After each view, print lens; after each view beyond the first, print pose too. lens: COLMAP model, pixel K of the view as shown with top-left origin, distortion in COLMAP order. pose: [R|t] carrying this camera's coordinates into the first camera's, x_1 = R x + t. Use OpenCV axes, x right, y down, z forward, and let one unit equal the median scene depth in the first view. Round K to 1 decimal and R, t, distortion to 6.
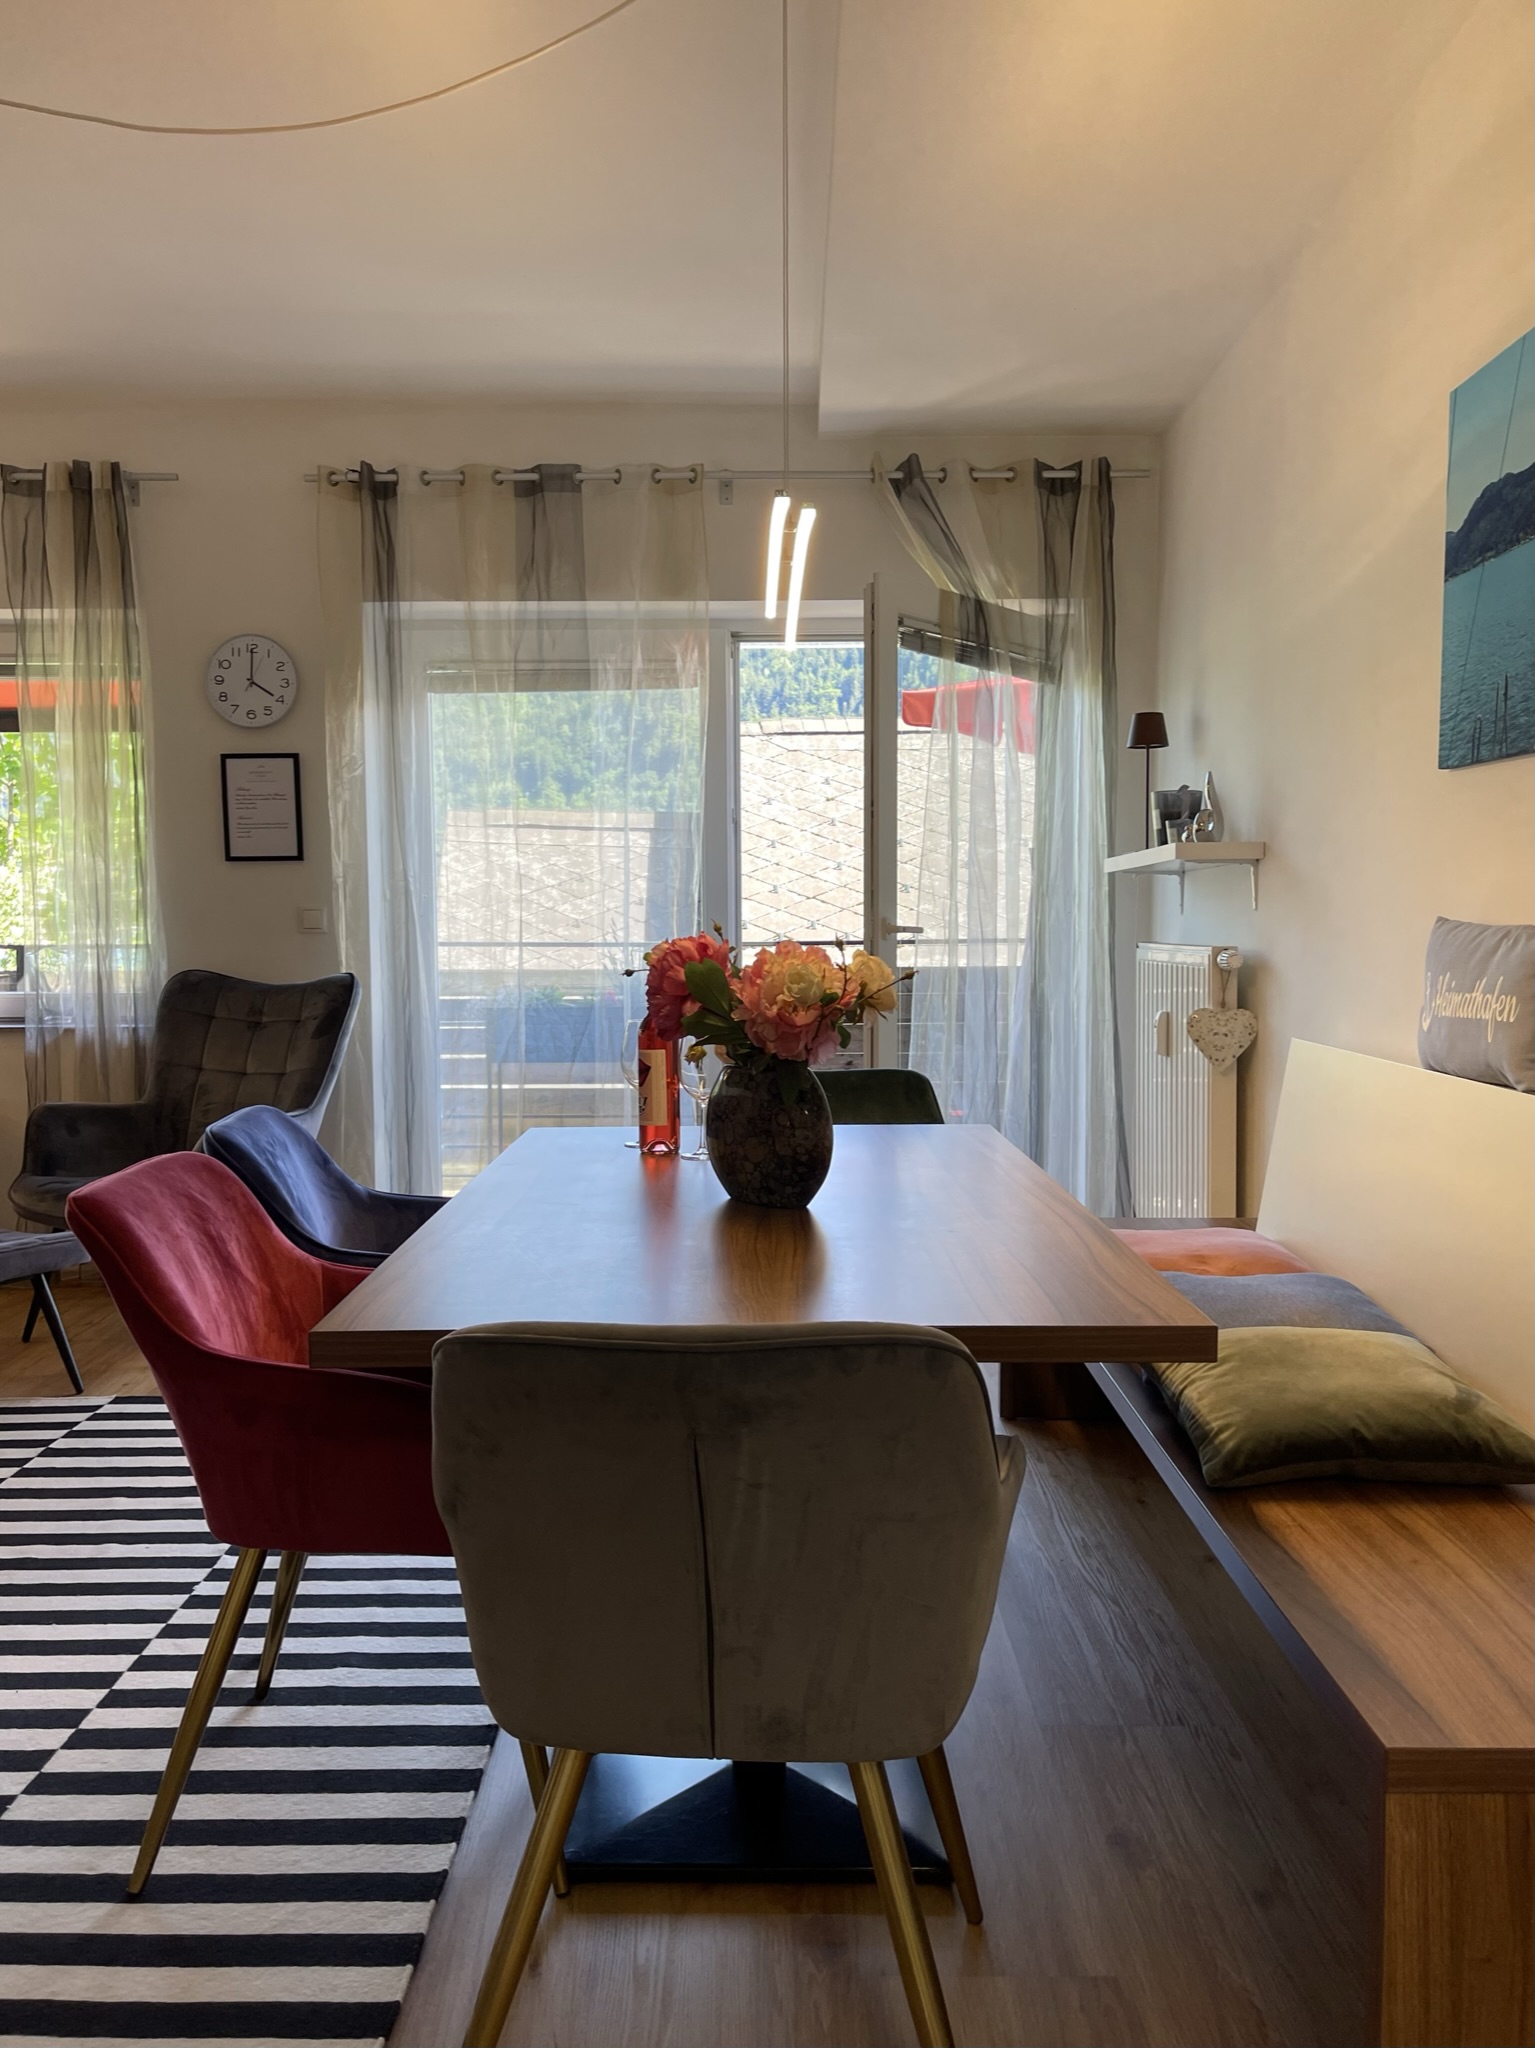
lens RADIAL K [[1693.9, 0, 762.4], [0, 1693.9, 1040.0], [0, 0, 1]] dist [0.054221, -0.003943]
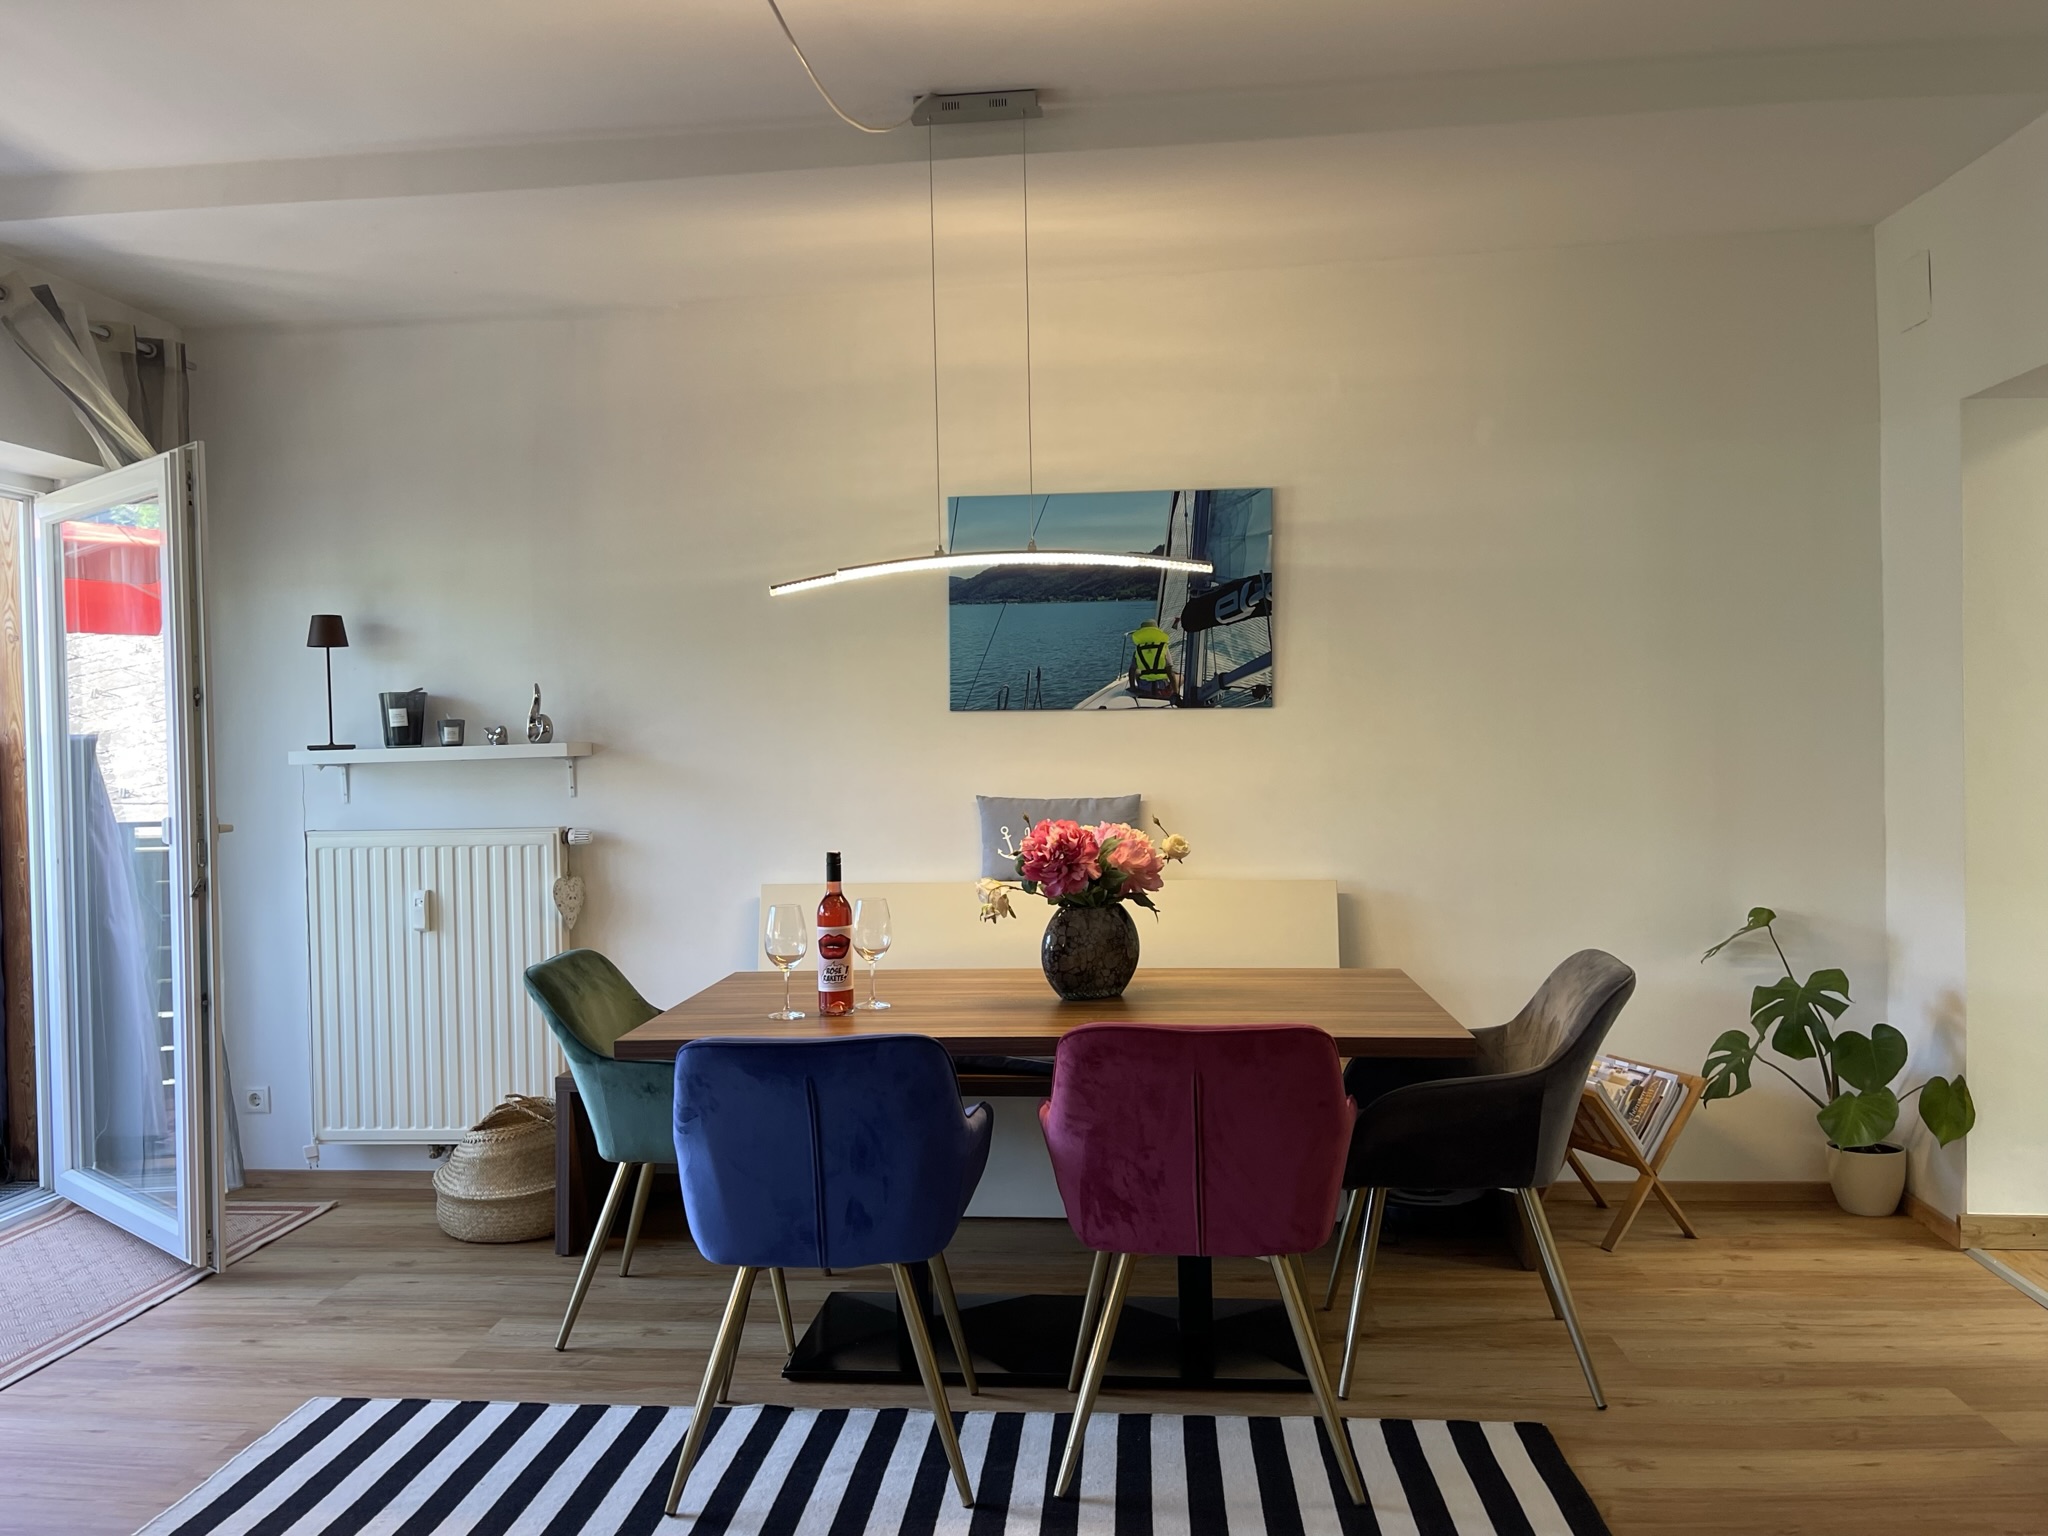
lens RADIAL K [[1656.5, 0, 1035.6], [0, 1656.5, 777.7], [0, 0, 1]] dist [0.038075, 0.000434]
pose [[0.084444, -0.017855, 0.996268, -0.691055], [0.089026, 0.995976, 0.010304, -0.055650], [-0.992443, 0.087823, 0.085694, 0.431566]]
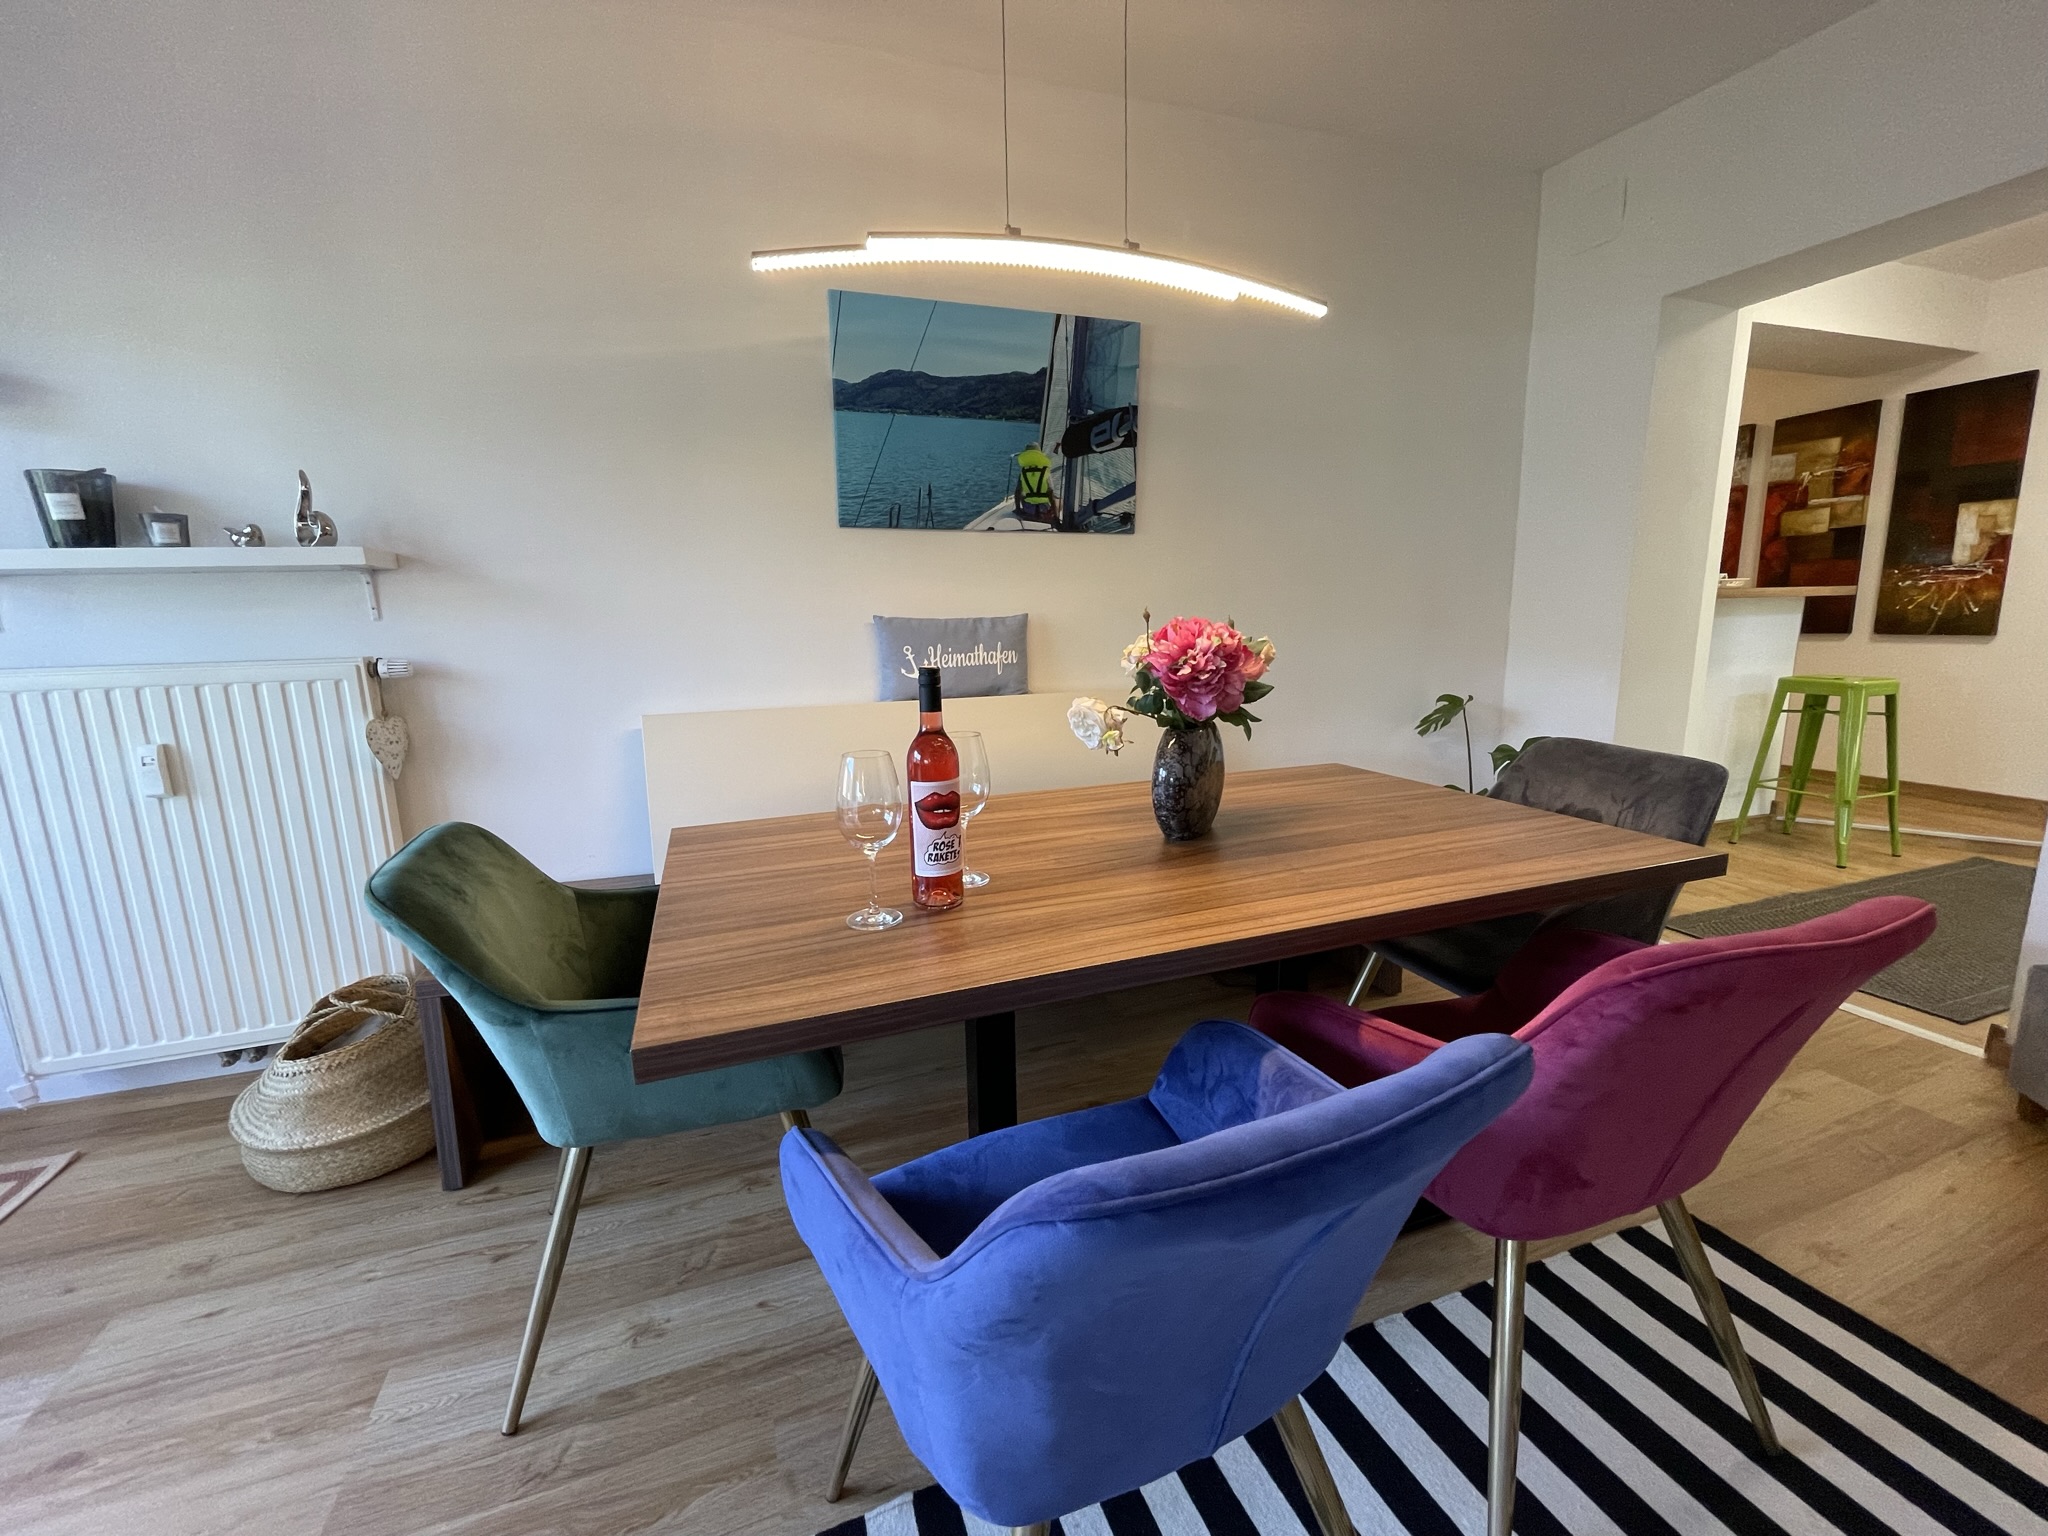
lens RADIAL K [[852.3, 0, 1035.2], [0, 852.3, 766.2], [0, 0, 1]] dist [-0.000820, 0.000365]
pose [[-0.334168, -0.156717, 0.929393, -0.260910], [0.090297, 0.976220, 0.197080, -0.042679], [-0.938178, 0.149779, -0.312070, 0.617745]]
